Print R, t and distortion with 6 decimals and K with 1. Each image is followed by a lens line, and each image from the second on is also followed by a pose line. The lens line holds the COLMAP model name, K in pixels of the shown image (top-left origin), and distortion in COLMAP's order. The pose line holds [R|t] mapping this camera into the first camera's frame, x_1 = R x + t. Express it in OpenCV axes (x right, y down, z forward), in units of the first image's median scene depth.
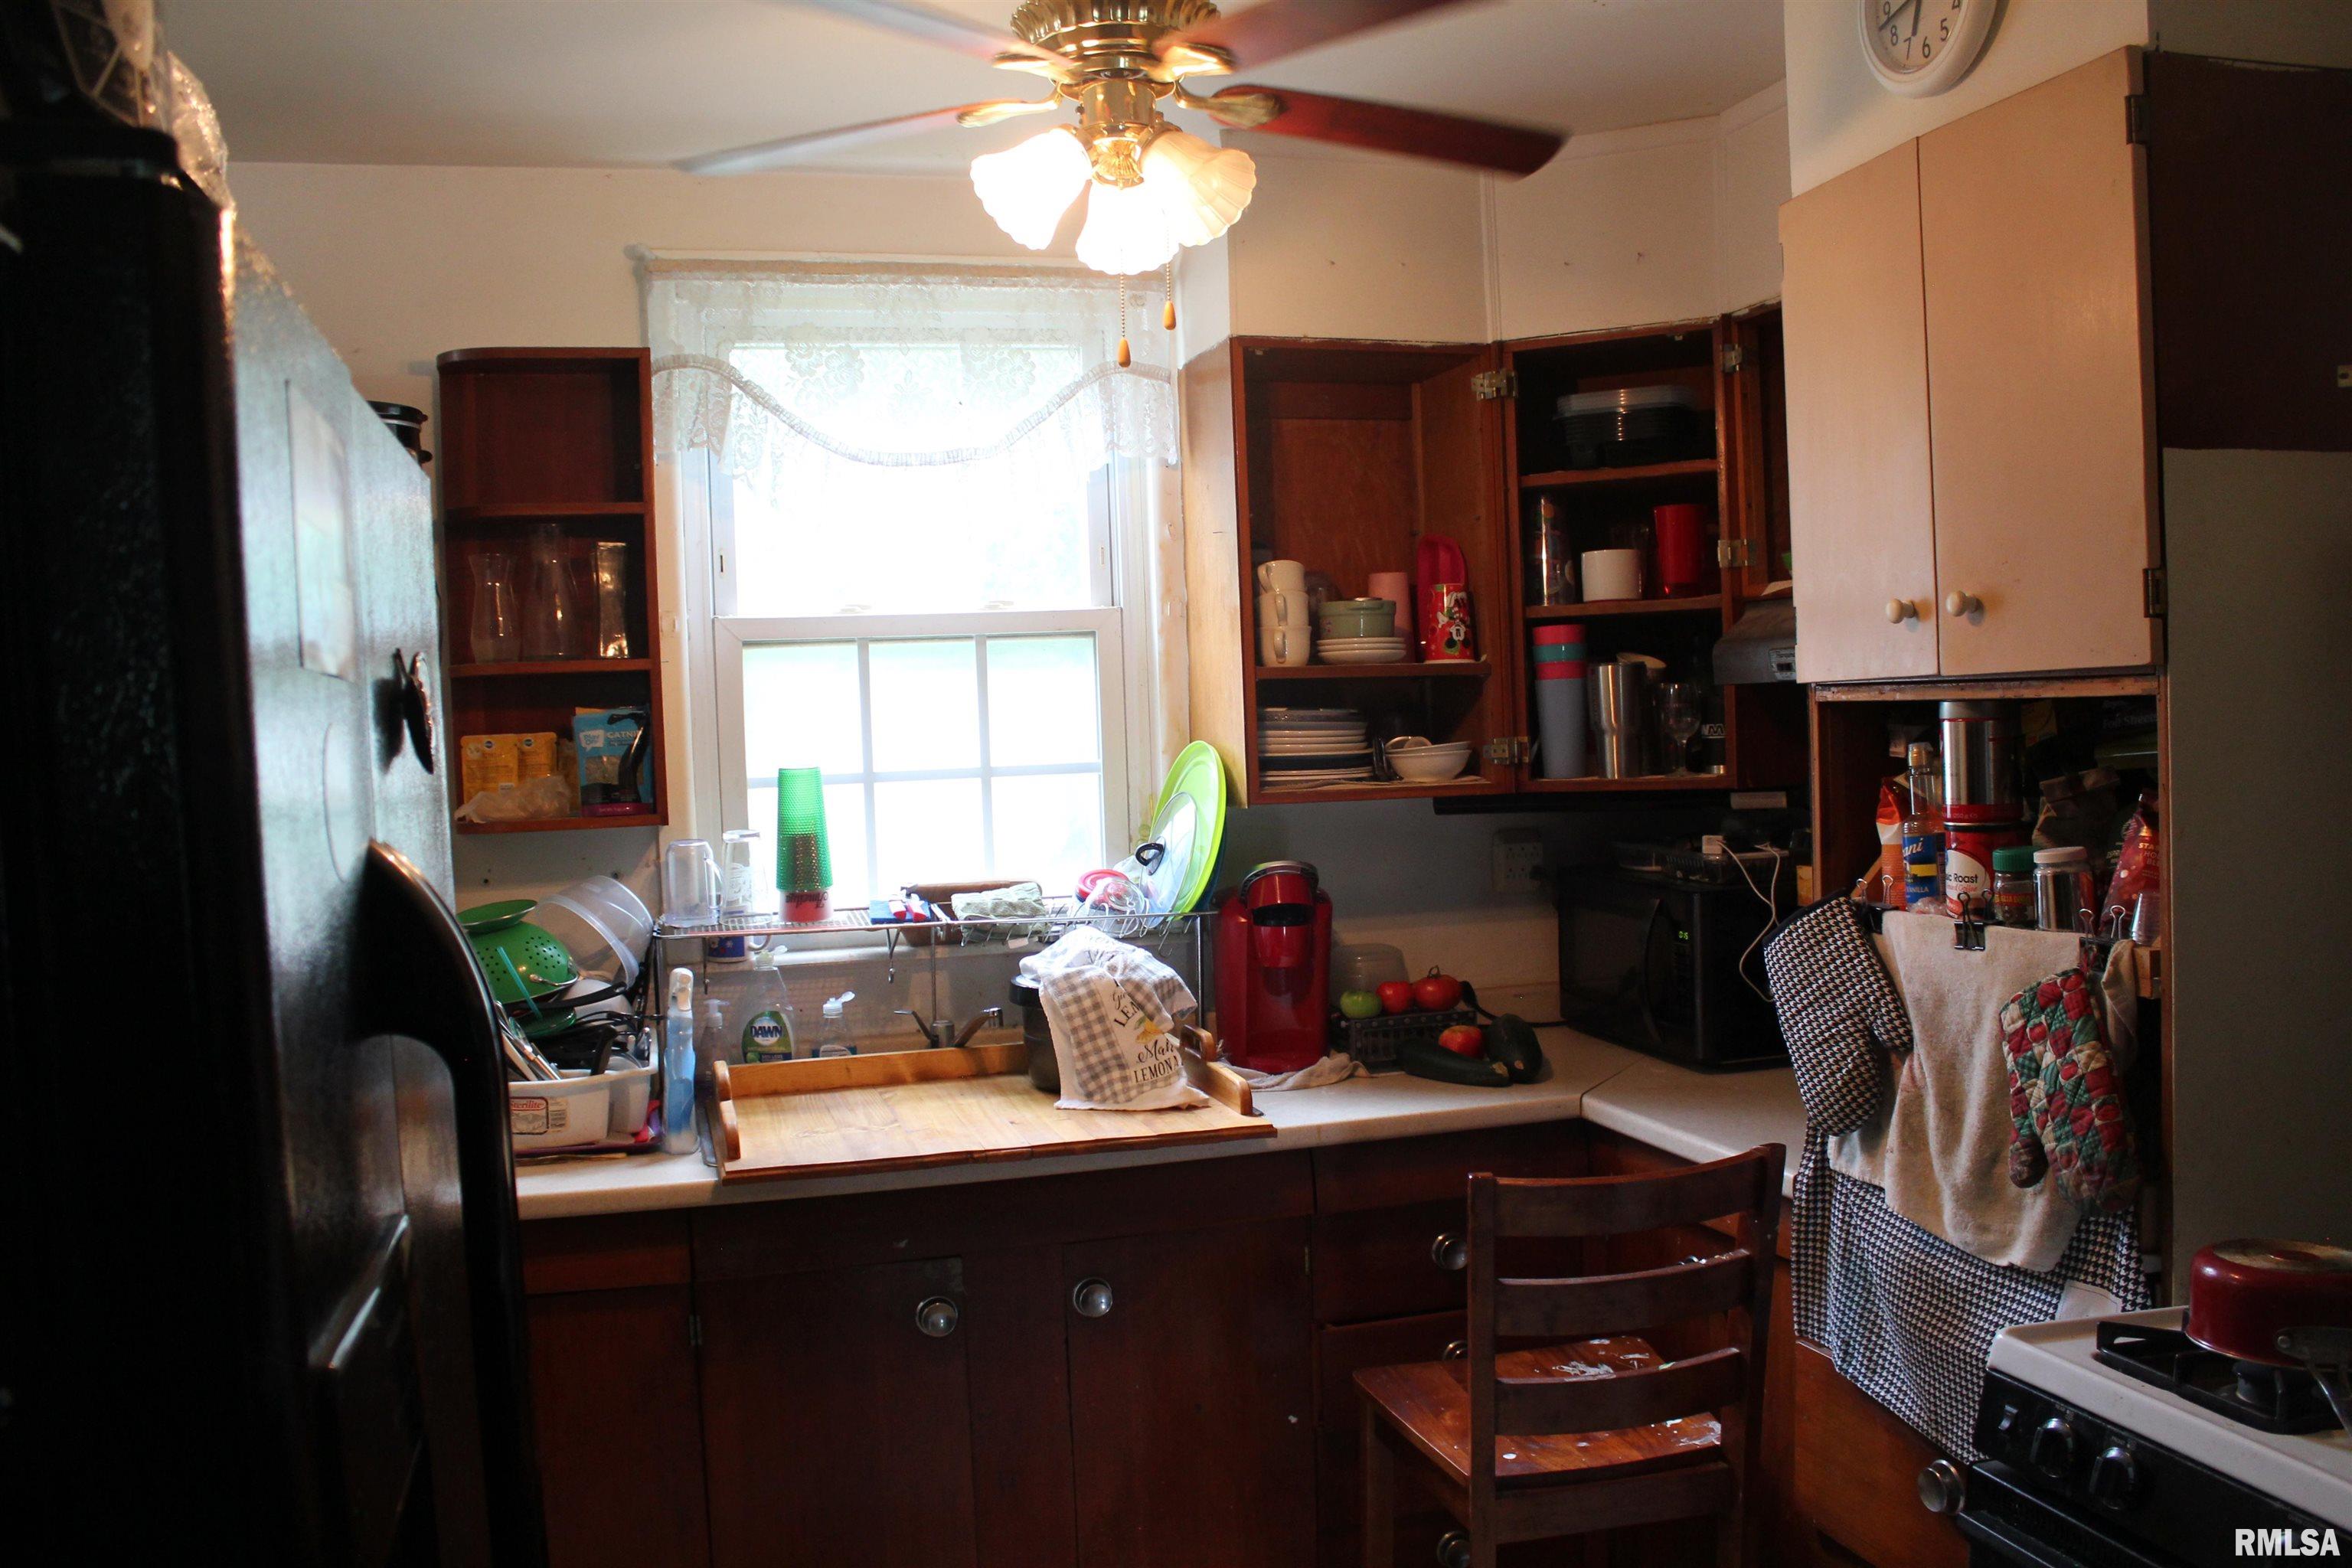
lens RADIAL K [[1937.2, 0, 1176.0], [0, 1937.2, 784.0], [0, 0, 1]] dist [-0.166406, 0.158348]
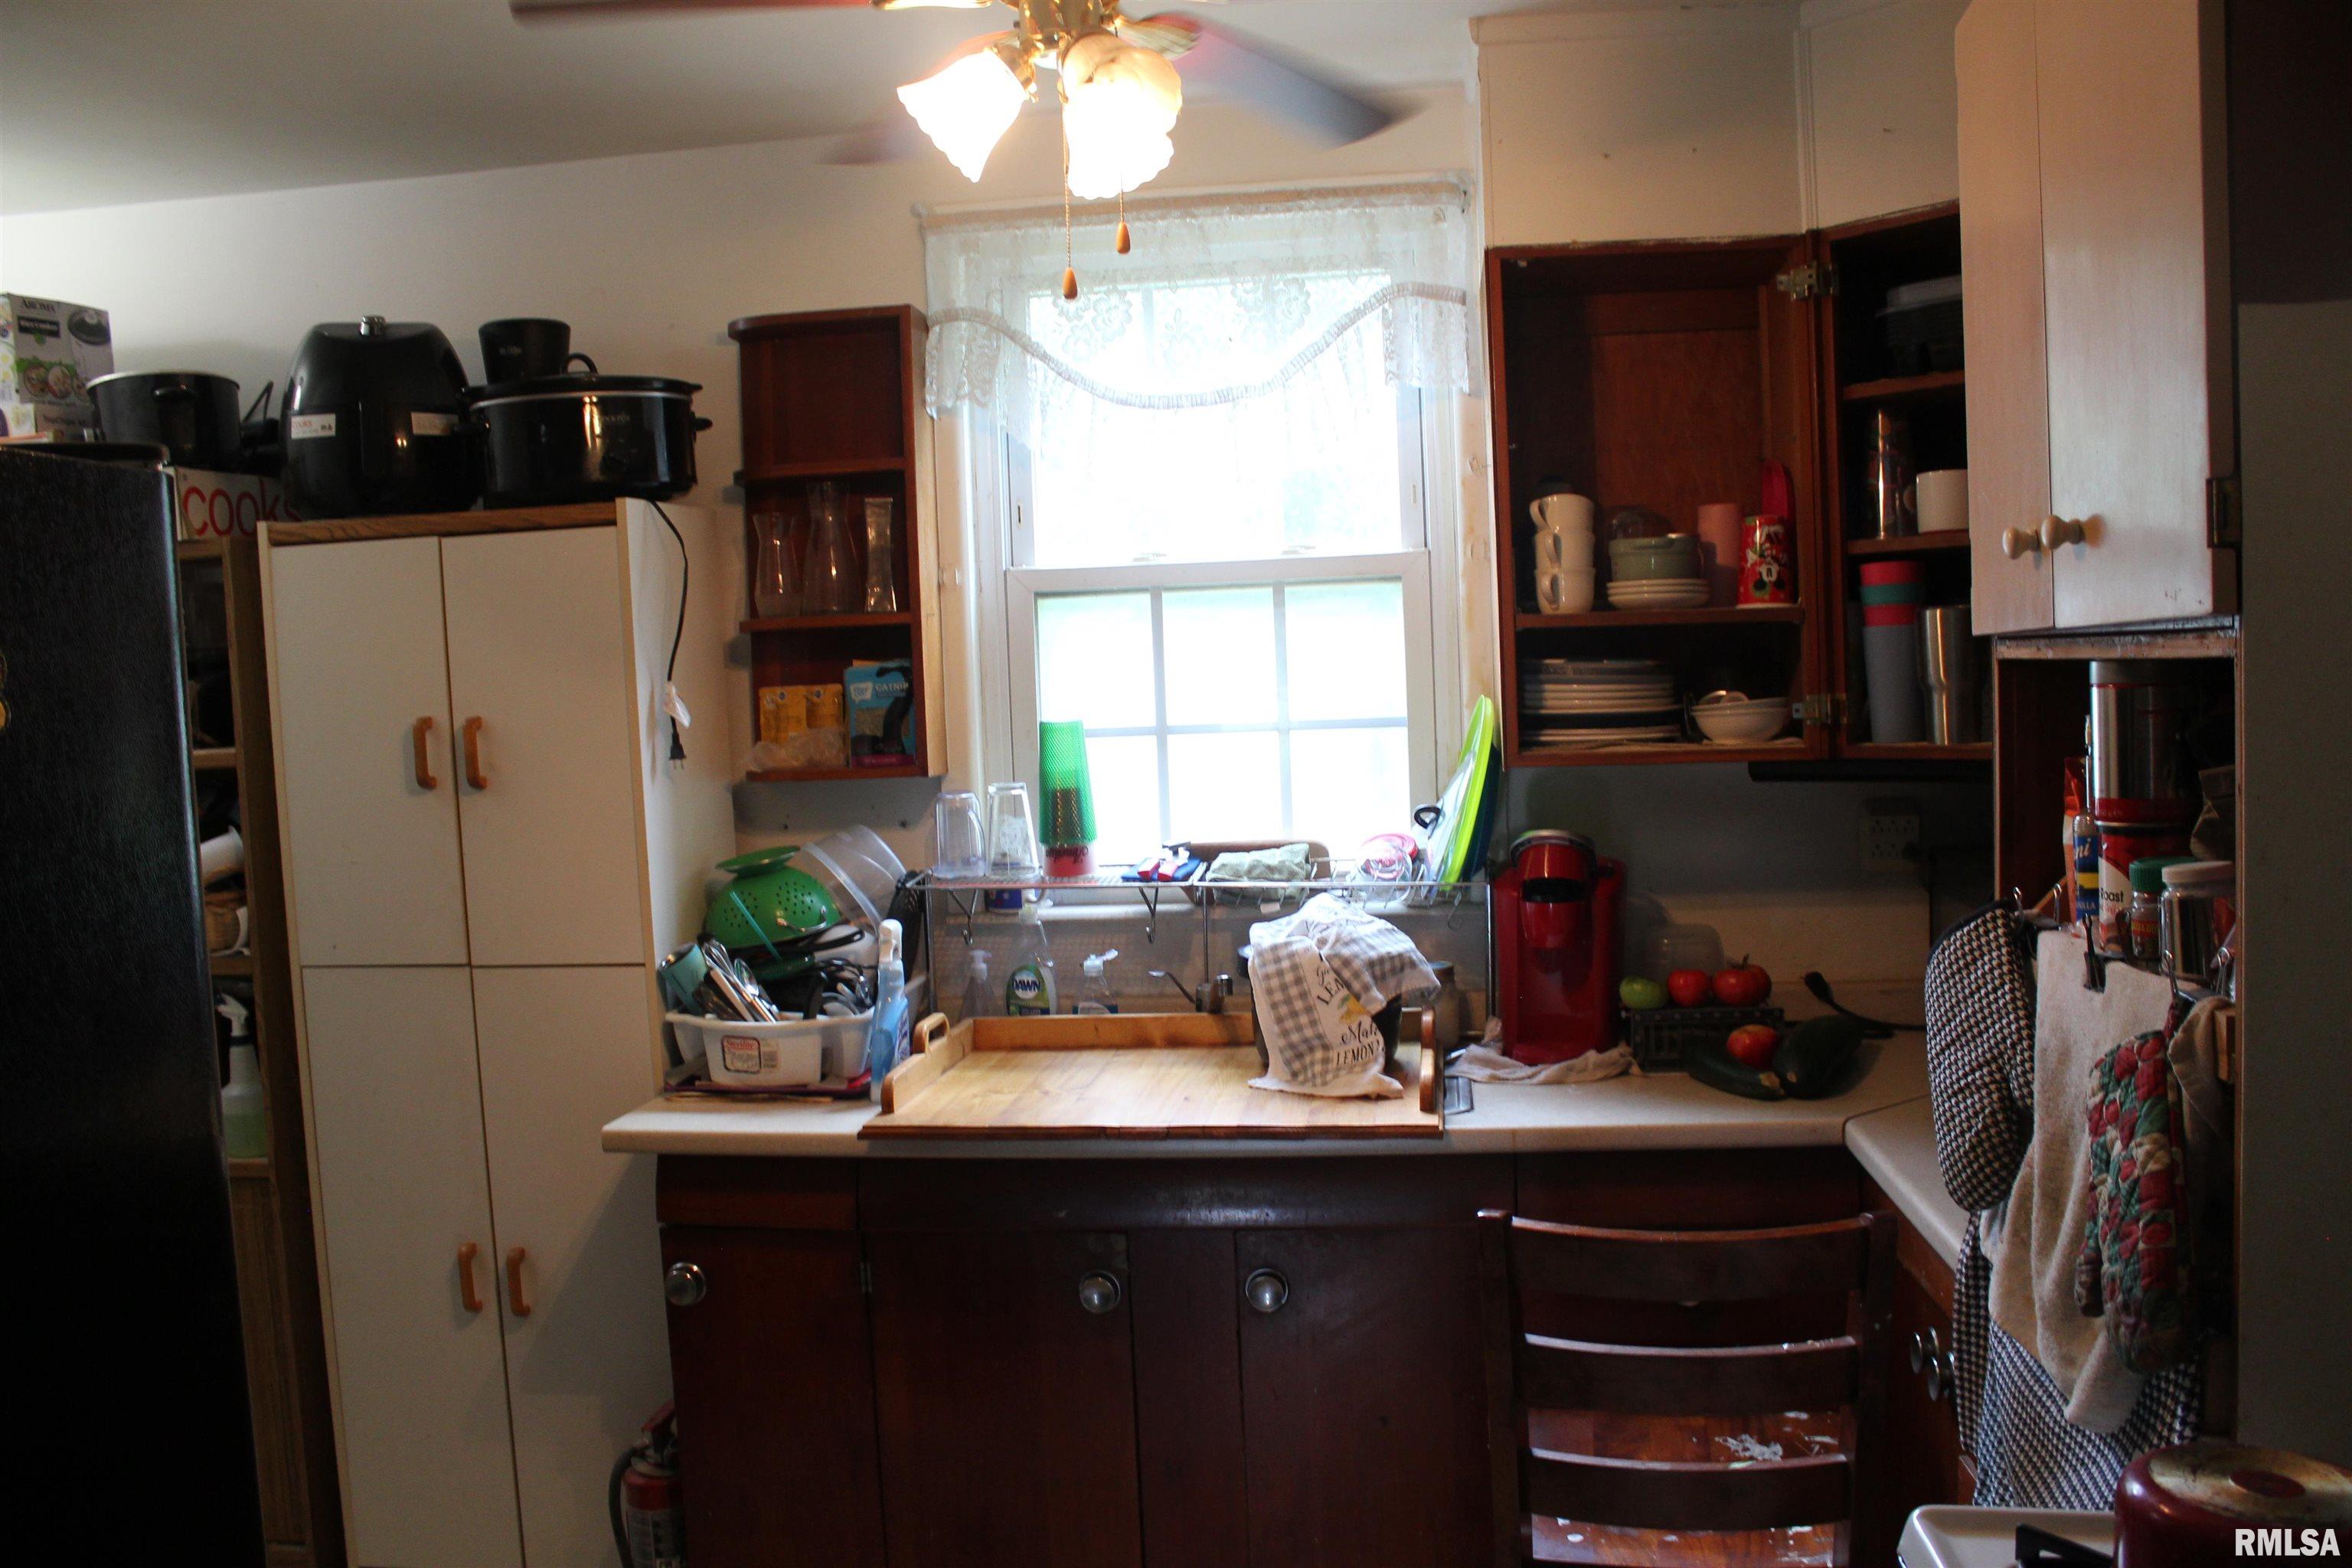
lens RADIAL K [[1937.2, 0, 1176.0], [0, 1937.2, 784.0], [0, 0, 1]] dist [-0.166406, 0.158348]
pose [[0.919138, 0.023010, -0.393264, 0.255187], [-0.009738, 0.999315, 0.035711, -0.012369], [0.393816, -0.028994, 0.918732, 0.113986]]
